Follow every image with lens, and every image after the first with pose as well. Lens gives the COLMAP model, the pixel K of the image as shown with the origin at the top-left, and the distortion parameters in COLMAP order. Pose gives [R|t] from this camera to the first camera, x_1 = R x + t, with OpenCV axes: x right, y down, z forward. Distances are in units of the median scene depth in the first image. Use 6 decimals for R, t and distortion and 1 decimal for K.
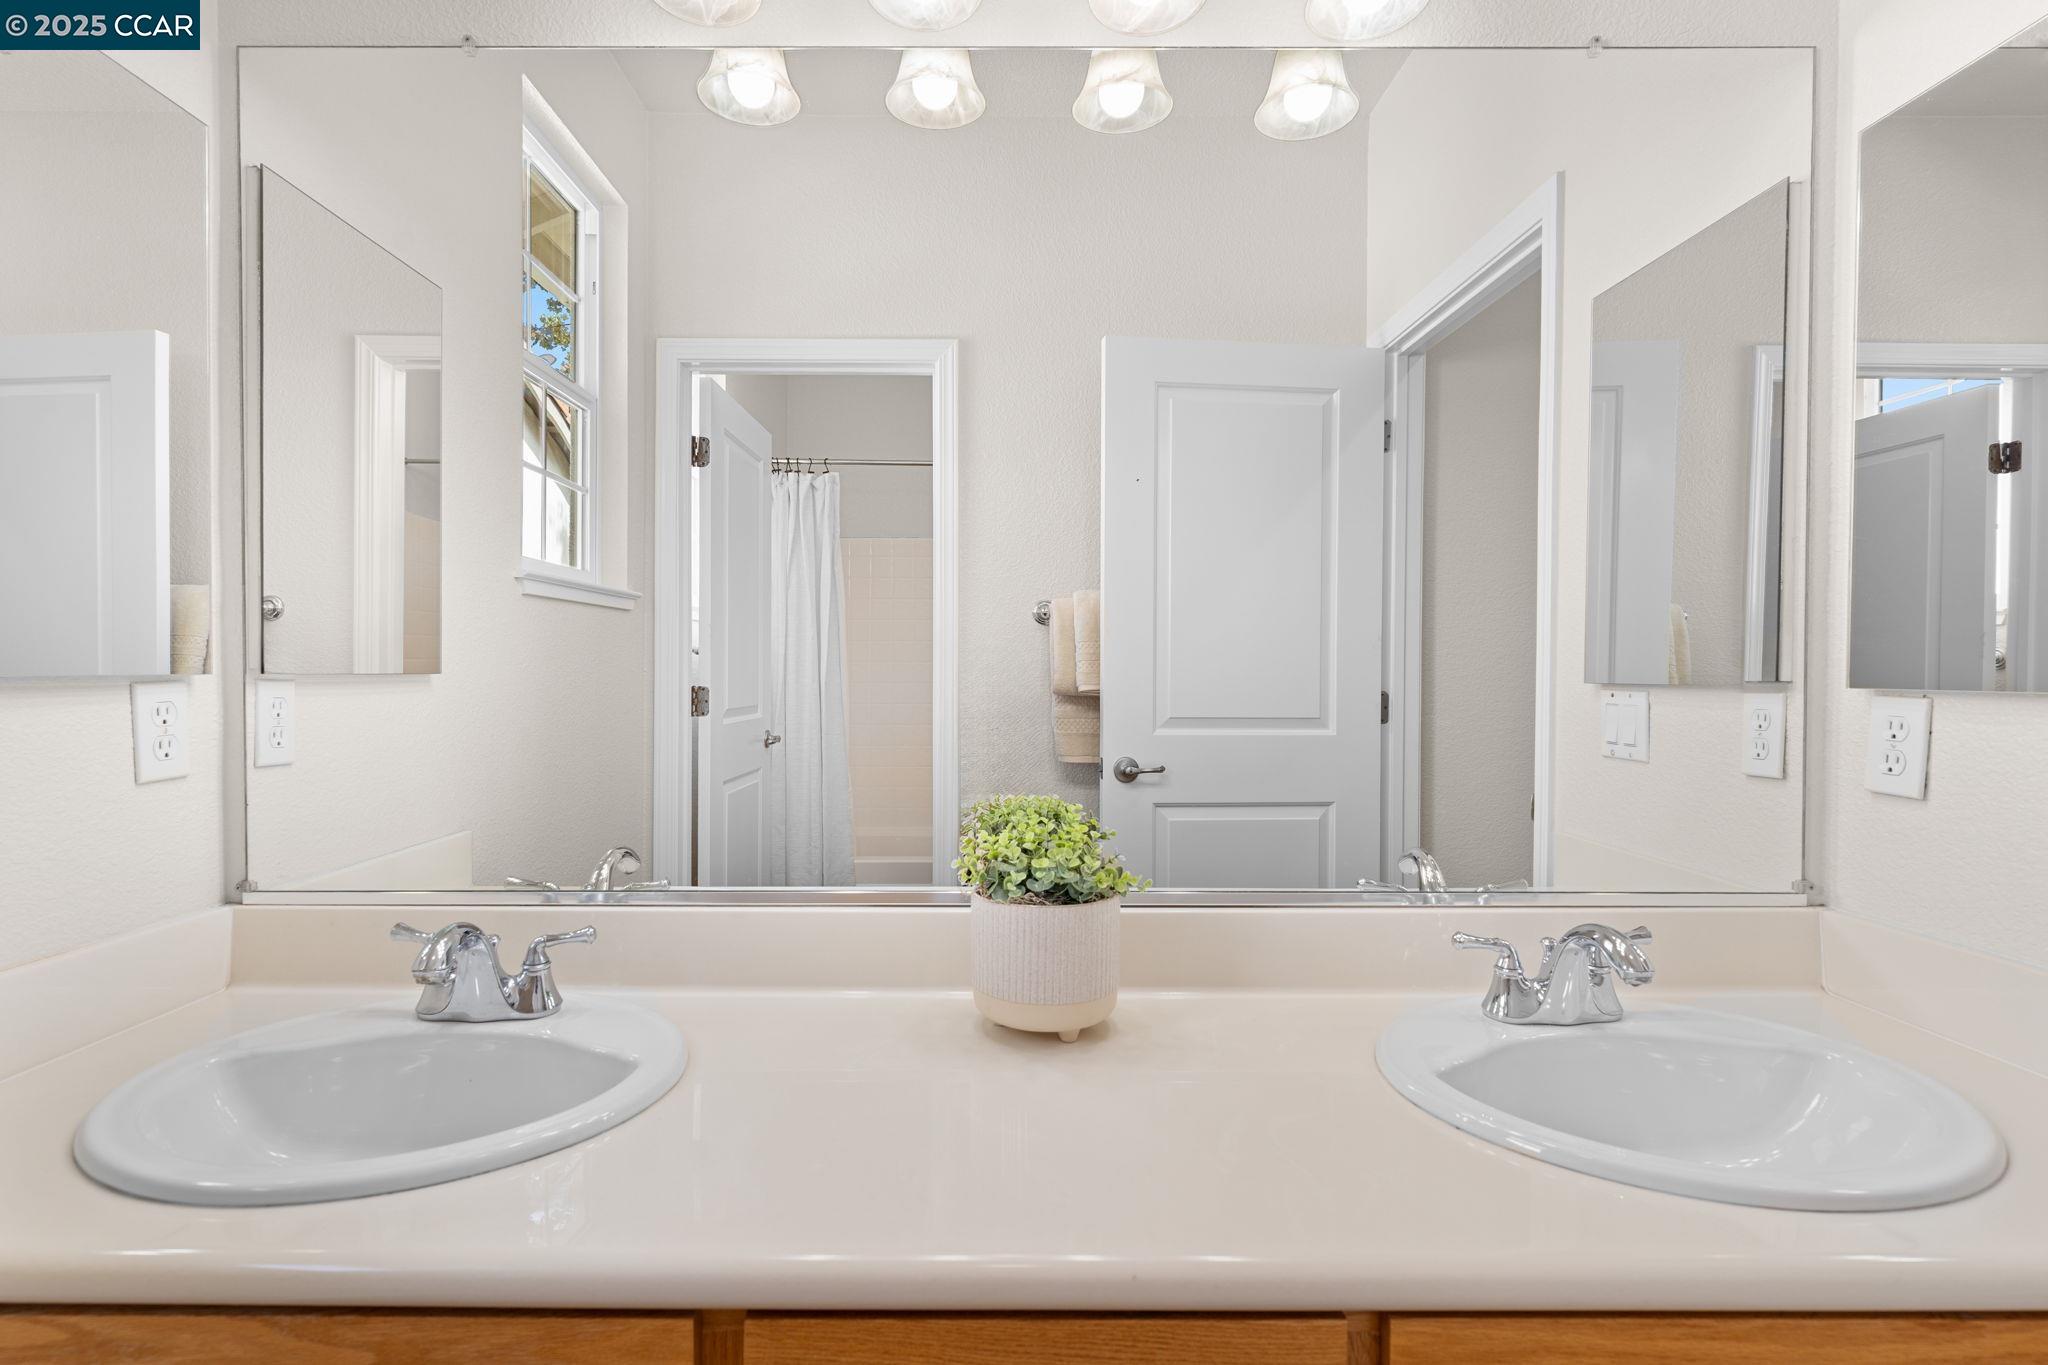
lens RADIAL K [[936.2, 0, 1038.0], [0, 936.2, 690.9], [0, 0, 1]] dist [-0.000432, 0.001496]
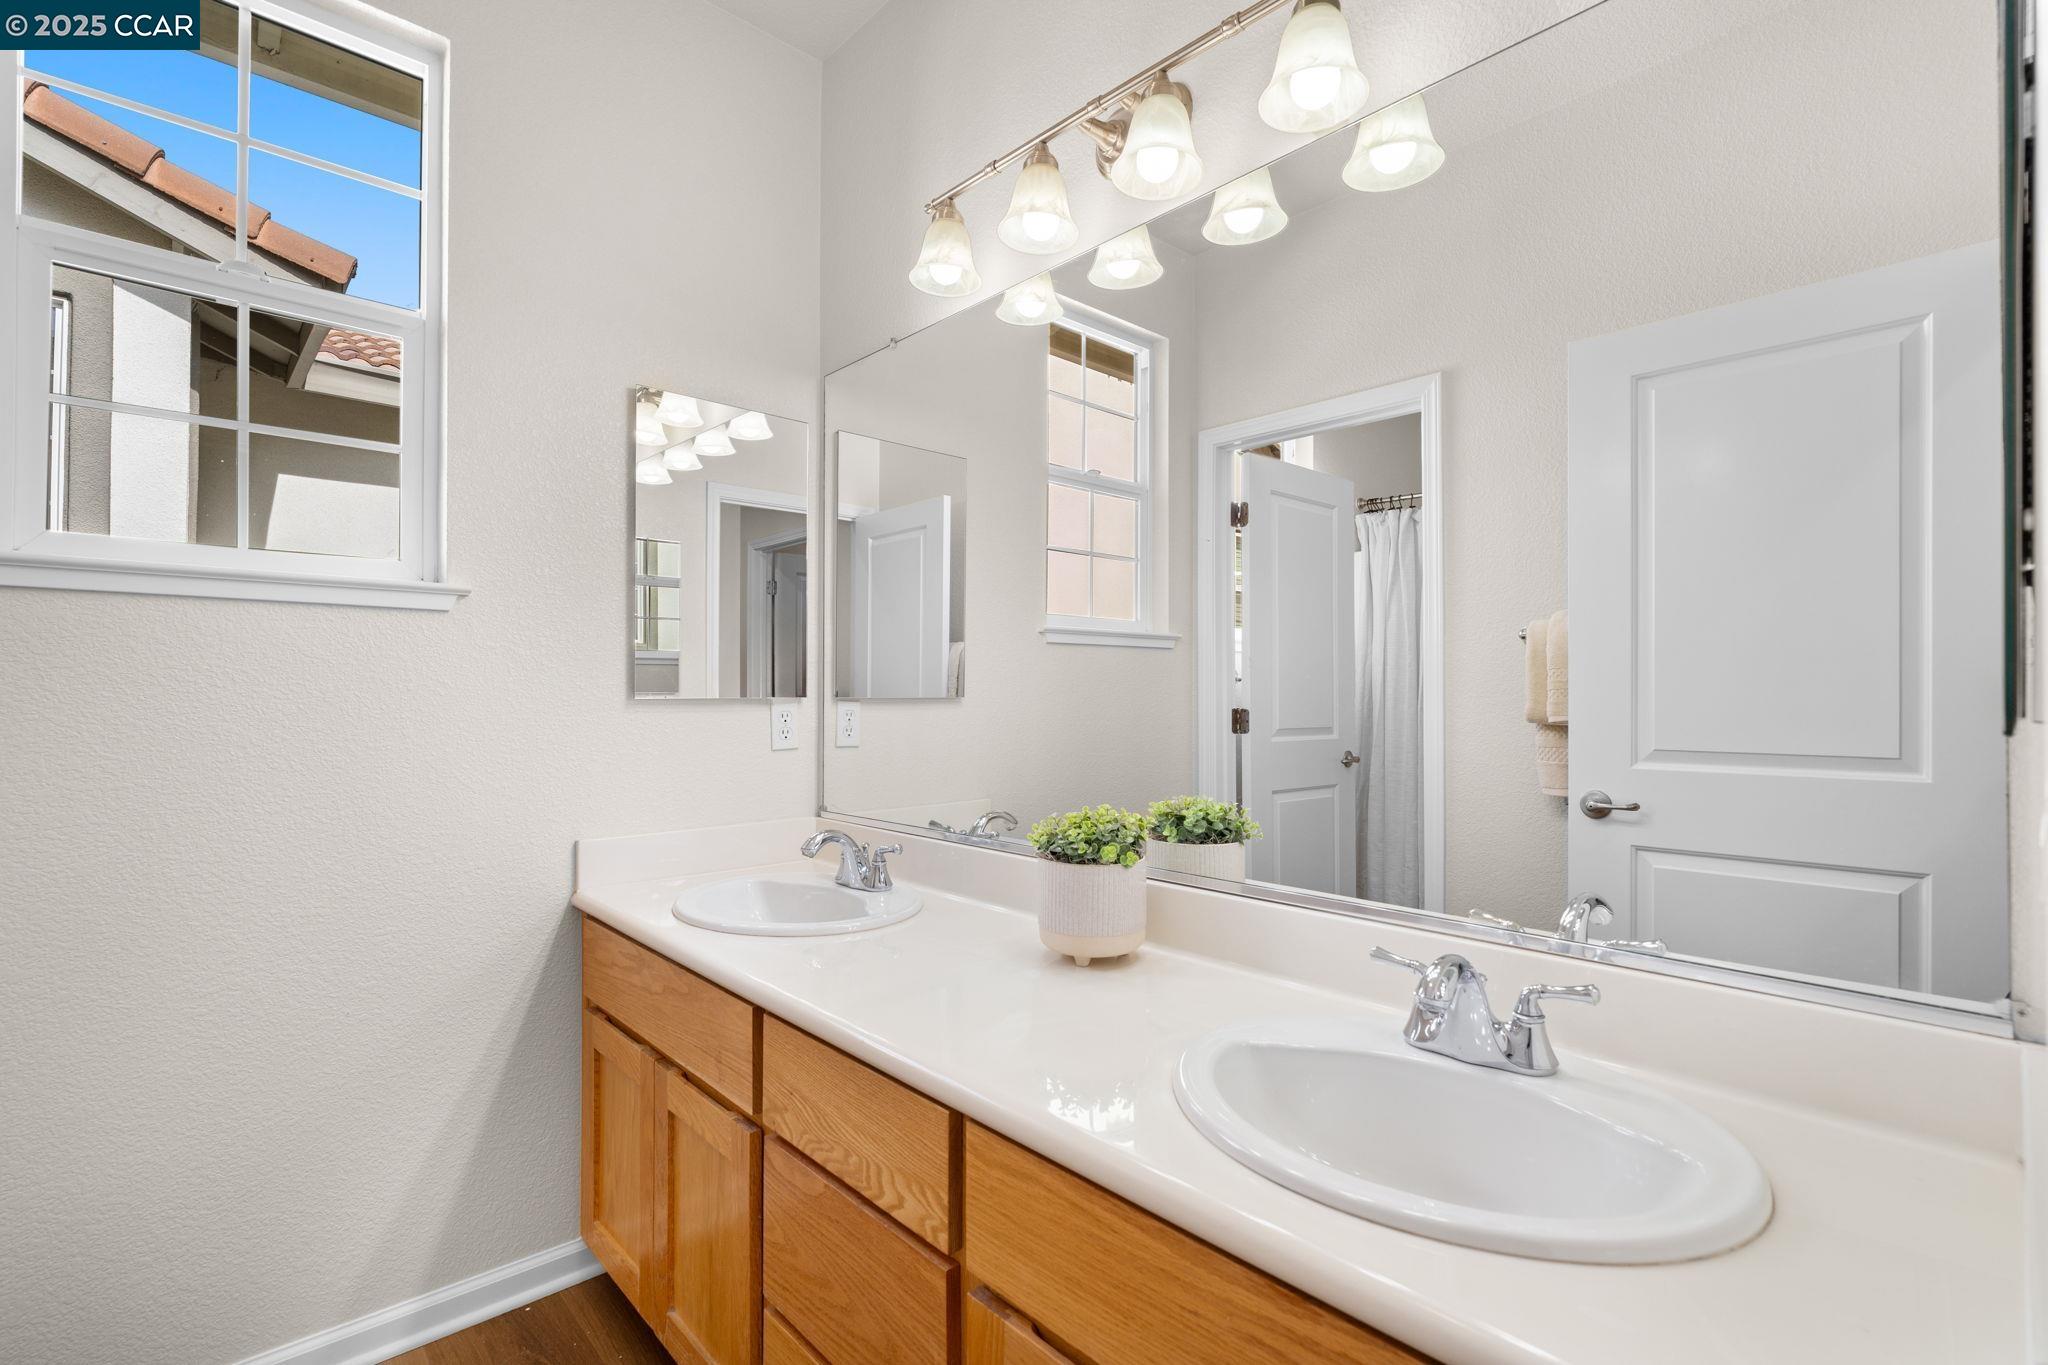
lens RADIAL K [[936.2, 0, 1079.8], [0, 936.2, 692.2], [0, 0, 1]] dist [-0.000432, 0.001496]
pose [[0.696196, -0.003912, -0.717841, 0.398217], [-0.014422, 0.999707, -0.019436, 0.000289], [0.717707, 0.023884, 0.695936, 0.014039]]
